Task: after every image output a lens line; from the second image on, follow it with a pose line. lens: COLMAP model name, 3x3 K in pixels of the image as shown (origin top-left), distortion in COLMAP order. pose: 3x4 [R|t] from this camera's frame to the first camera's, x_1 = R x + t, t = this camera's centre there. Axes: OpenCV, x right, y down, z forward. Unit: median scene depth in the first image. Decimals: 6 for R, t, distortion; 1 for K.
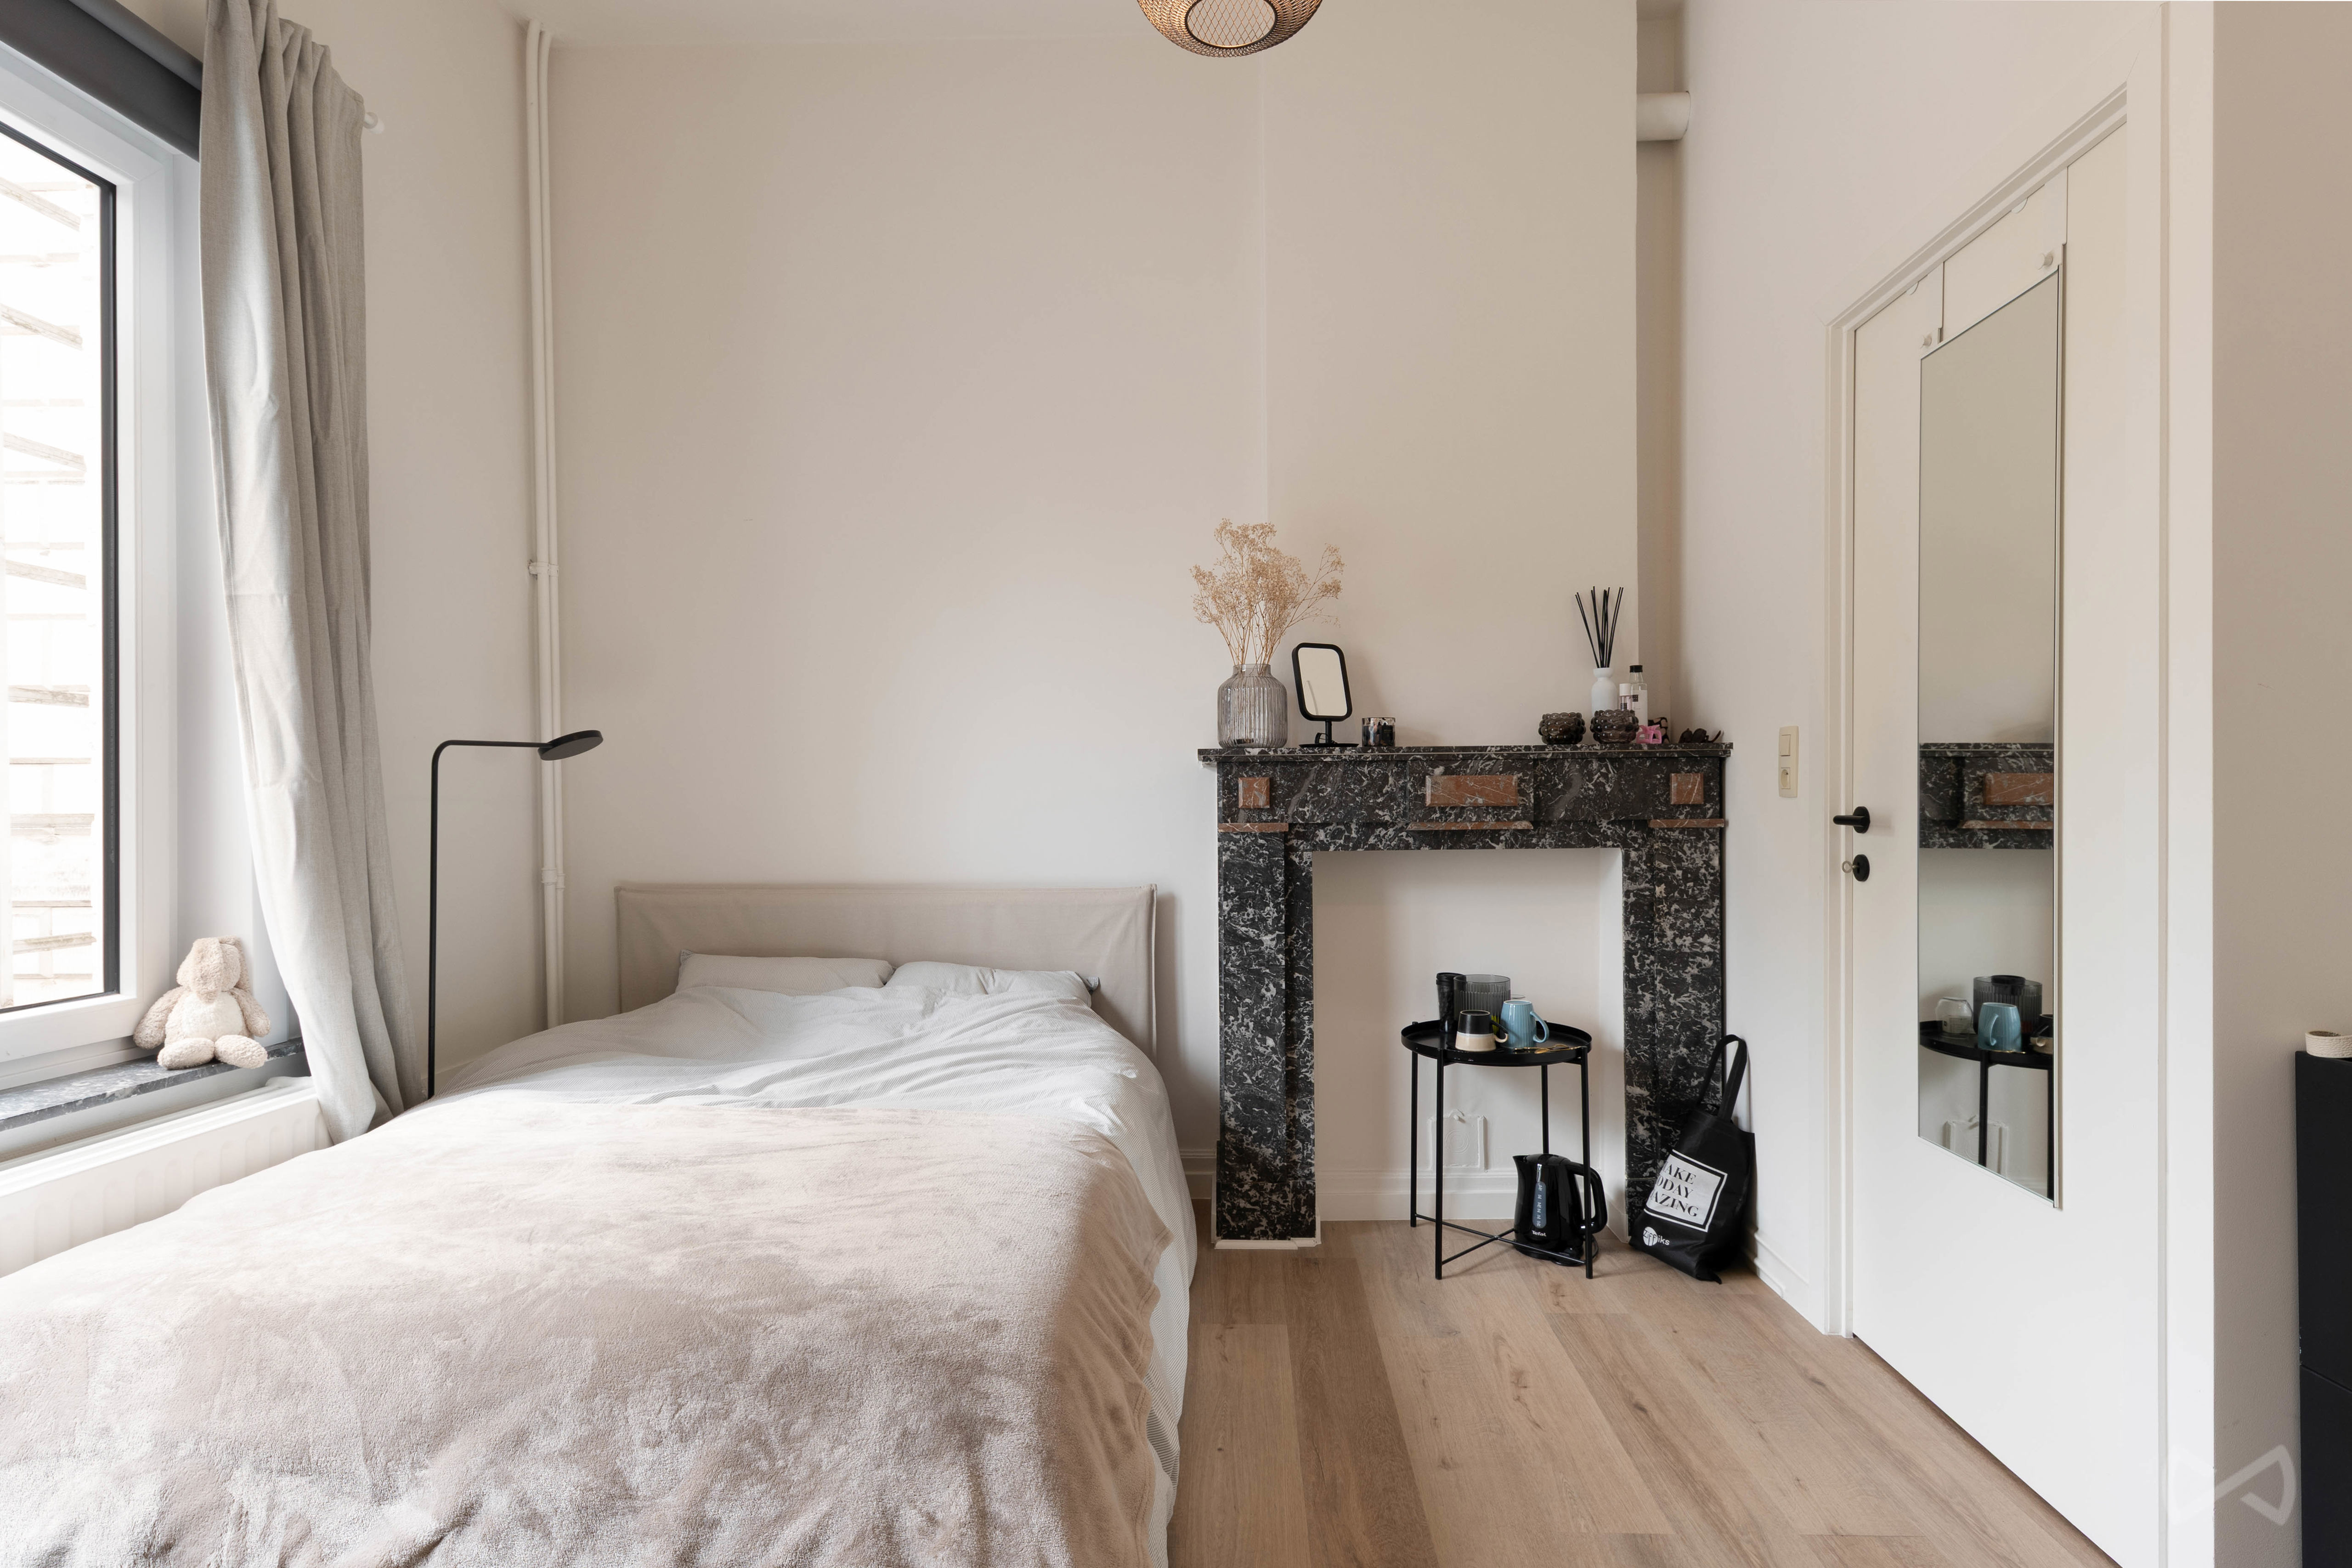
lens RADIAL K [[1228.4, 0, 1179.9], [0, 1228.4, 805.5], [0, 0, 1]] dist [0.003335, 0.000840]
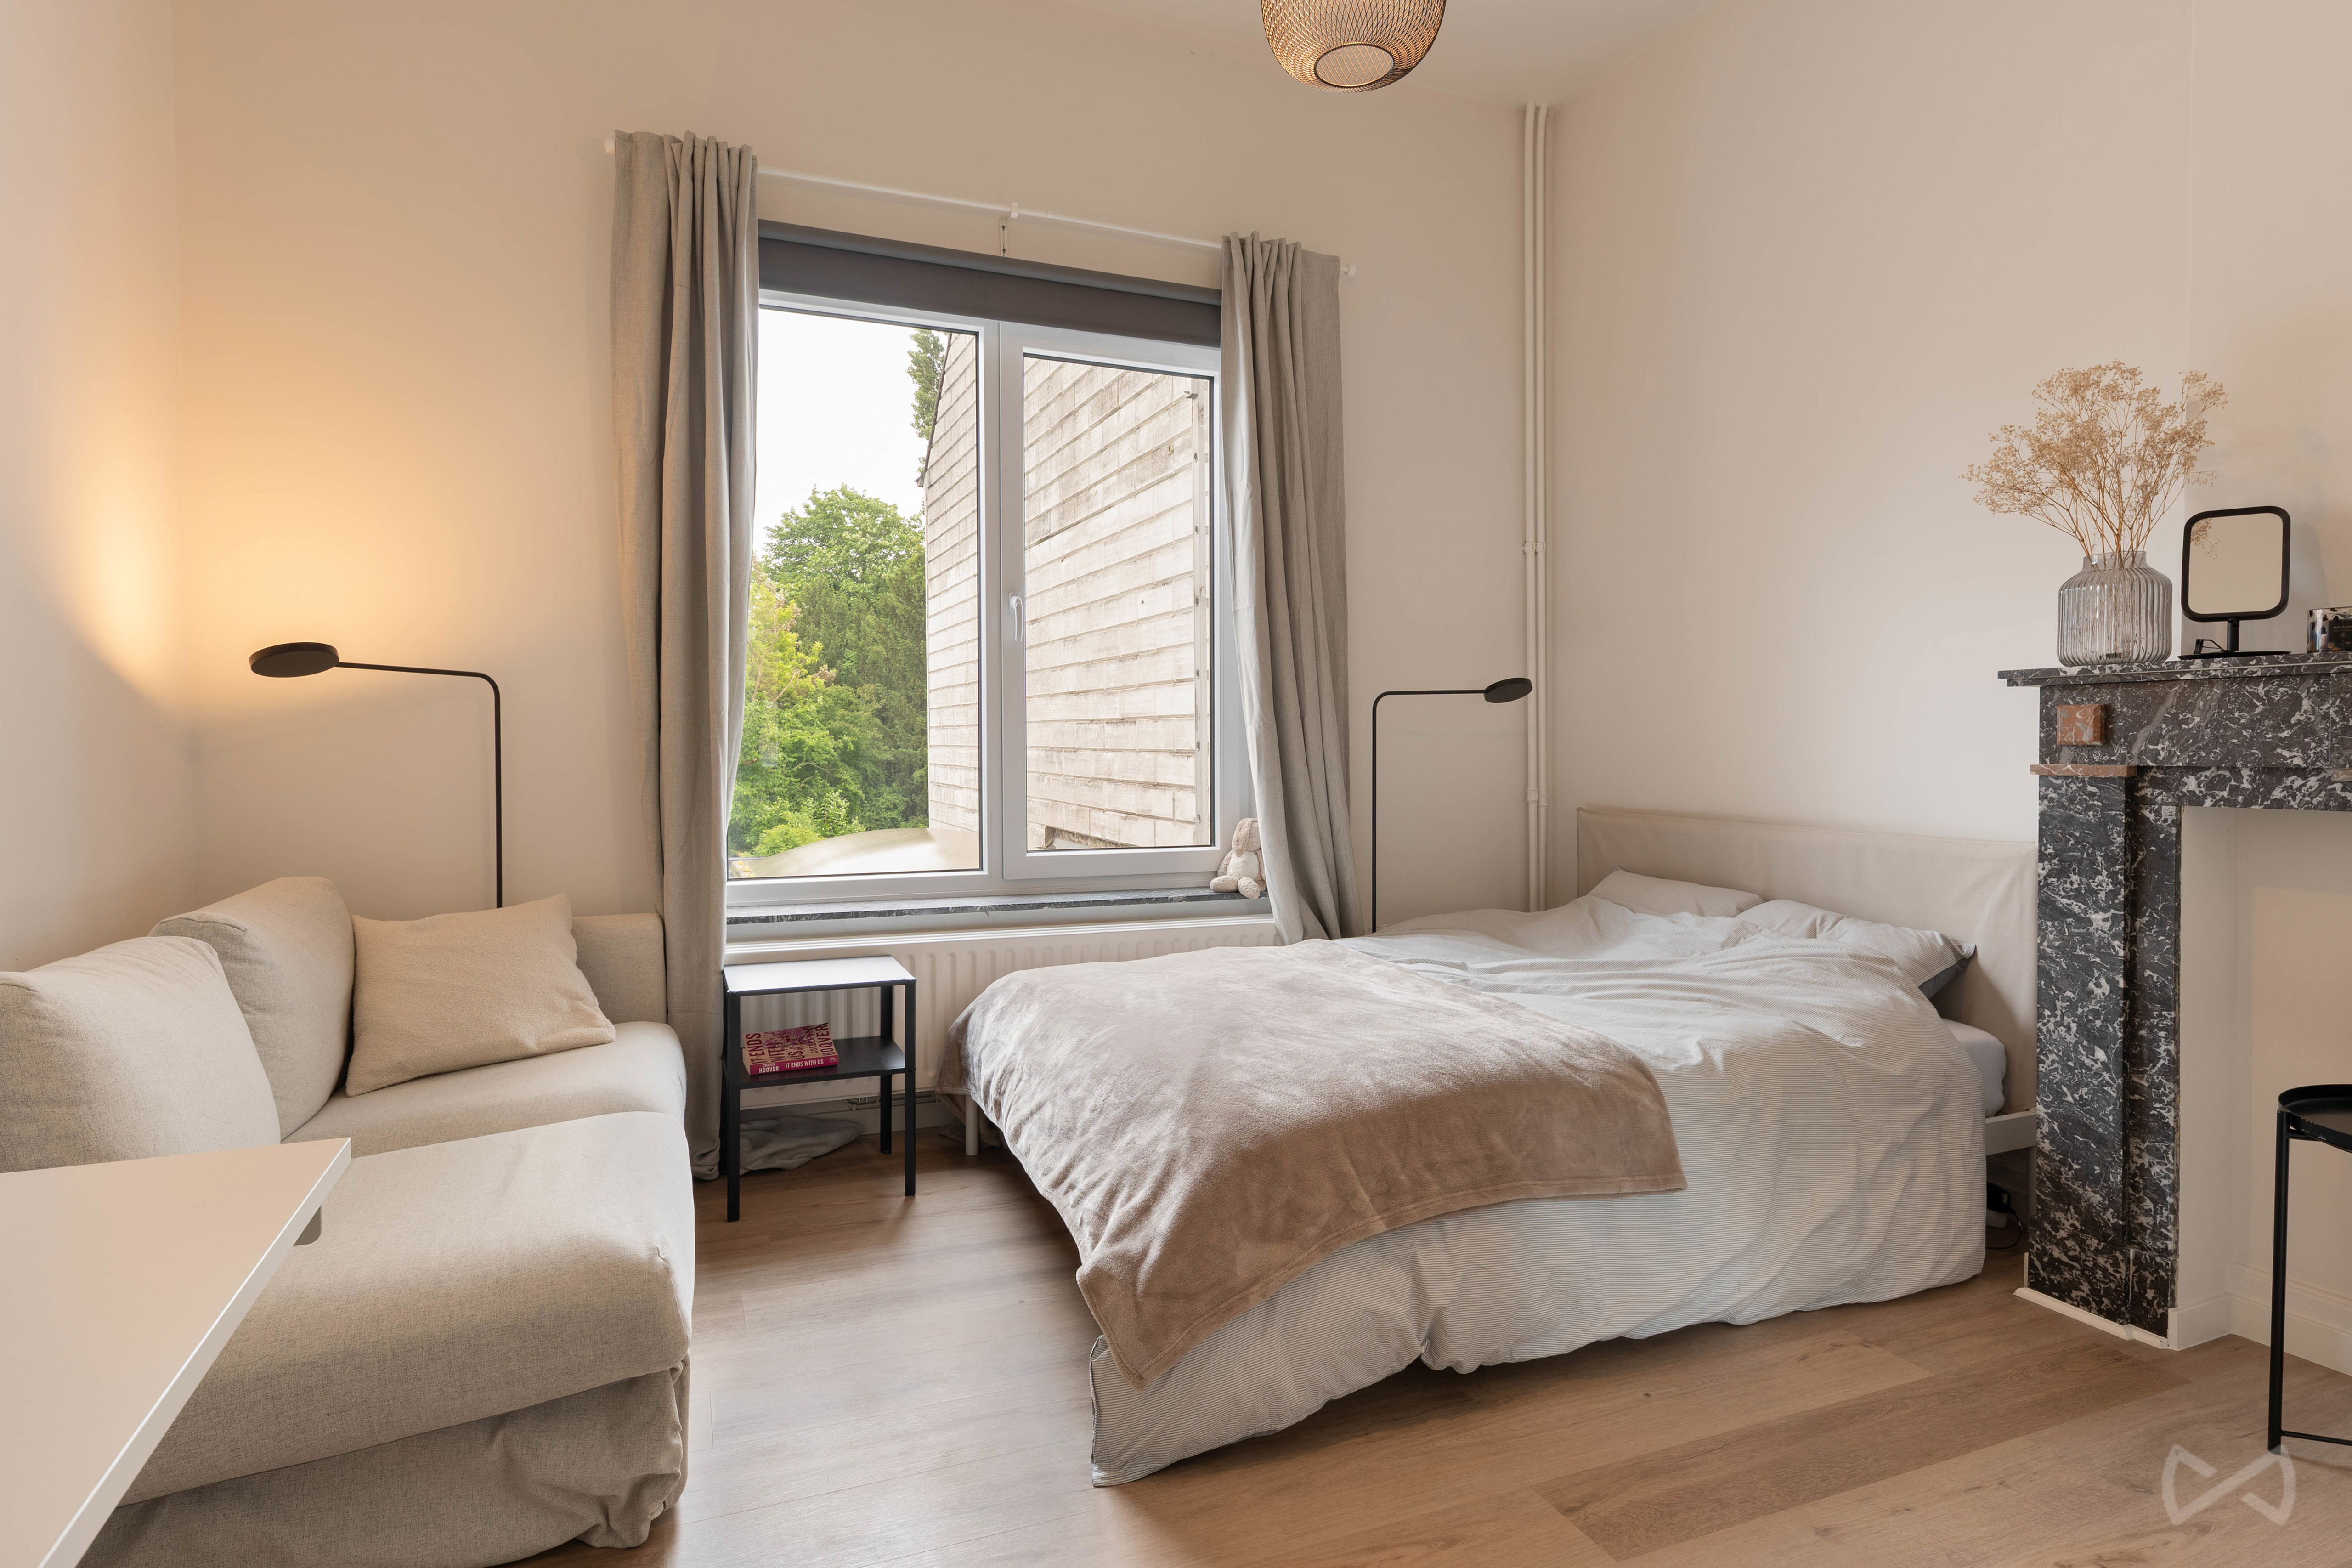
lens RADIAL K [[1228.4, 0, 1177.8], [0, 1228.4, 766.4], [0, 0, 1]] dist [0.003335, 0.000840]
pose [[0.429530, 0.023796, -0.902739, 0.508915], [-0.002675, 0.999682, 0.025078, -0.002118], [0.903048, -0.008356, 0.429457, 0.164314]]
